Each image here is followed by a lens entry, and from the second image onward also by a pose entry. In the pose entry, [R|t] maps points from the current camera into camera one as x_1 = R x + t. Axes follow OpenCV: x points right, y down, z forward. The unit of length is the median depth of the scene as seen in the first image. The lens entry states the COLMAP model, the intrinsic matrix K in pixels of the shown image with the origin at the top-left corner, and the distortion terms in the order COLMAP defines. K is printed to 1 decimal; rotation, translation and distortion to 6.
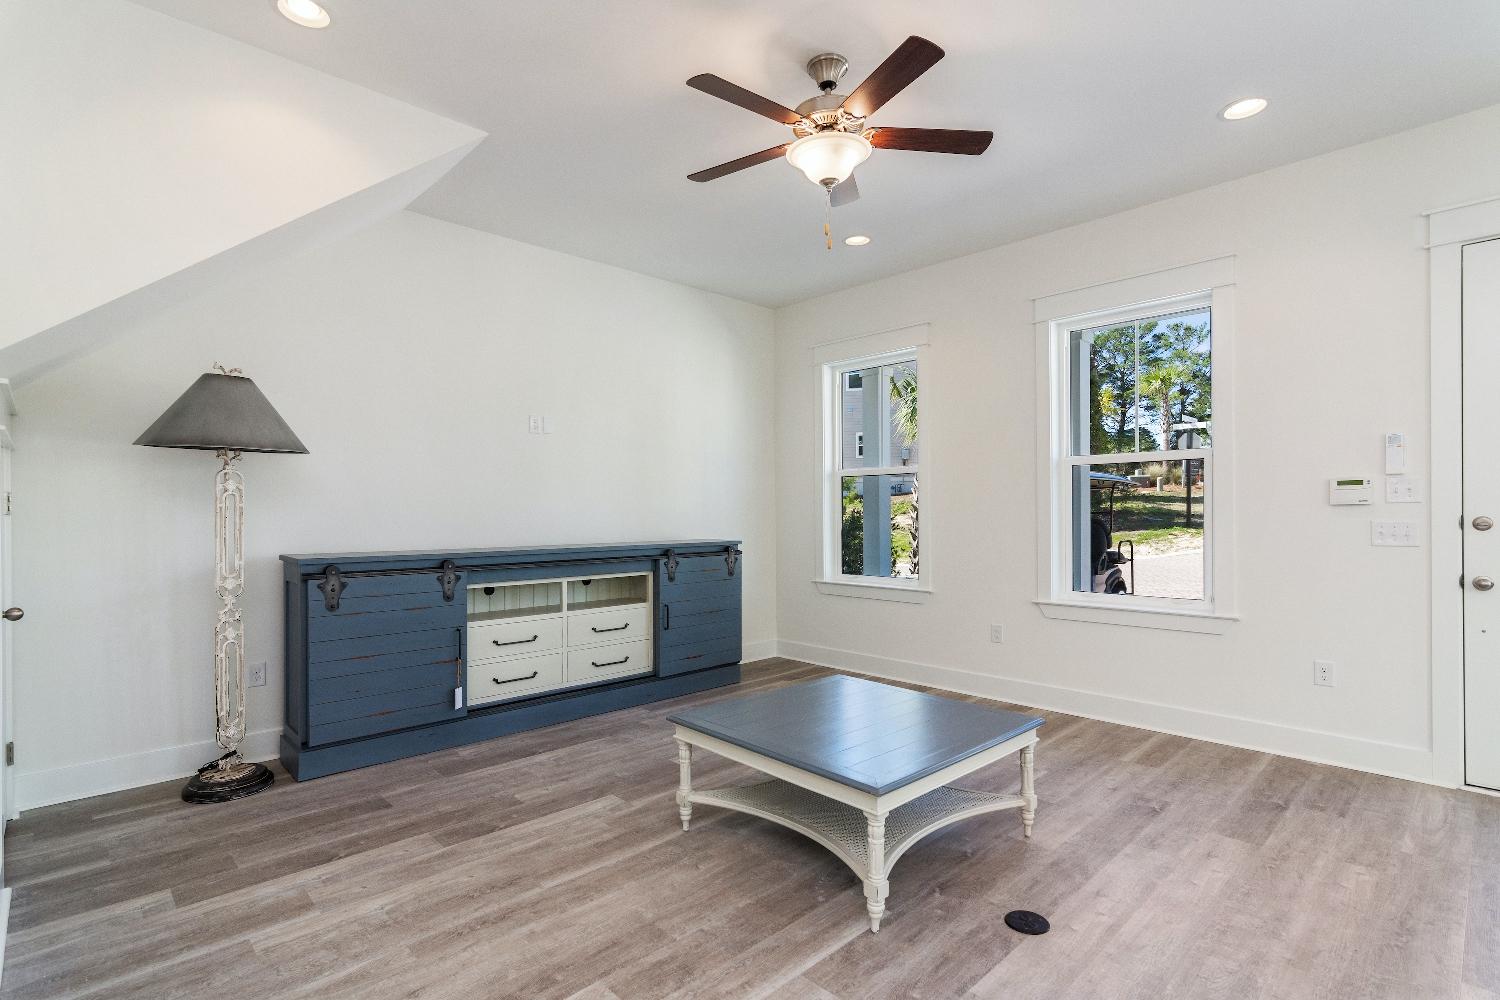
lens RADIAL K [[722.2, 0, 746.1], [0, 722.2, 515.9], [0, 0, 1]] dist [-0.000714, 0.001562]
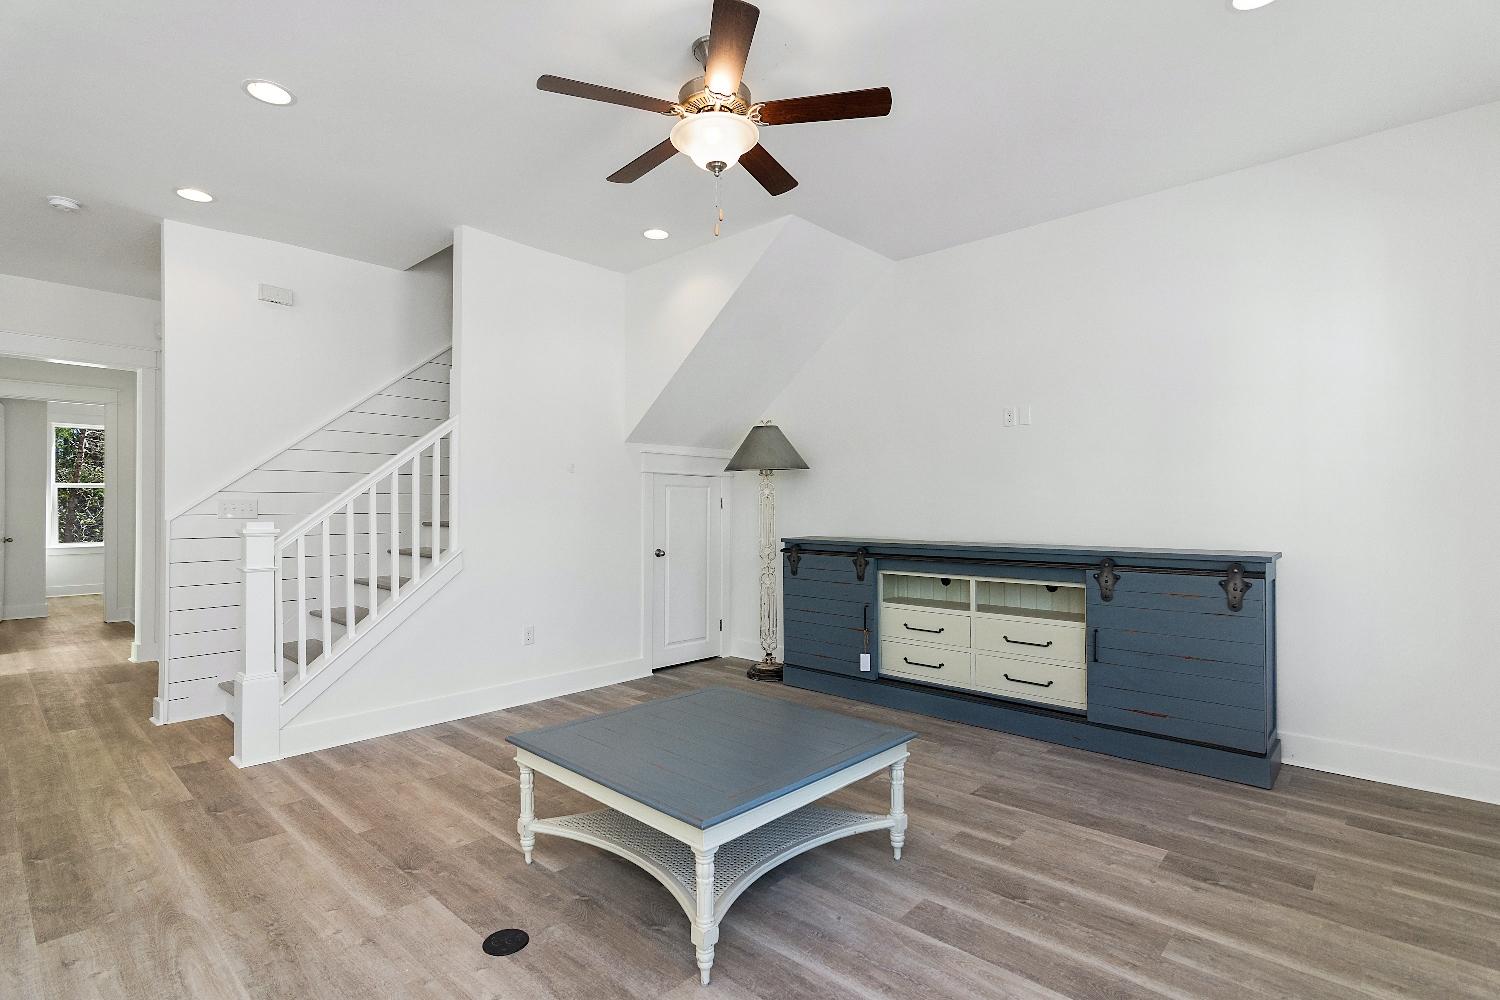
lens RADIAL K [[717.4, 0, 748.2], [0, 717.4, 503.4], [0, 0, 1]] dist [-0.000829, 0.001334]
pose [[0.066112, -0.001276, -0.997811, 0.801204], [-0.006075, 0.999980, -0.001681, -0.010083], [0.997794, 0.006172, 0.066103, 0.740171]]
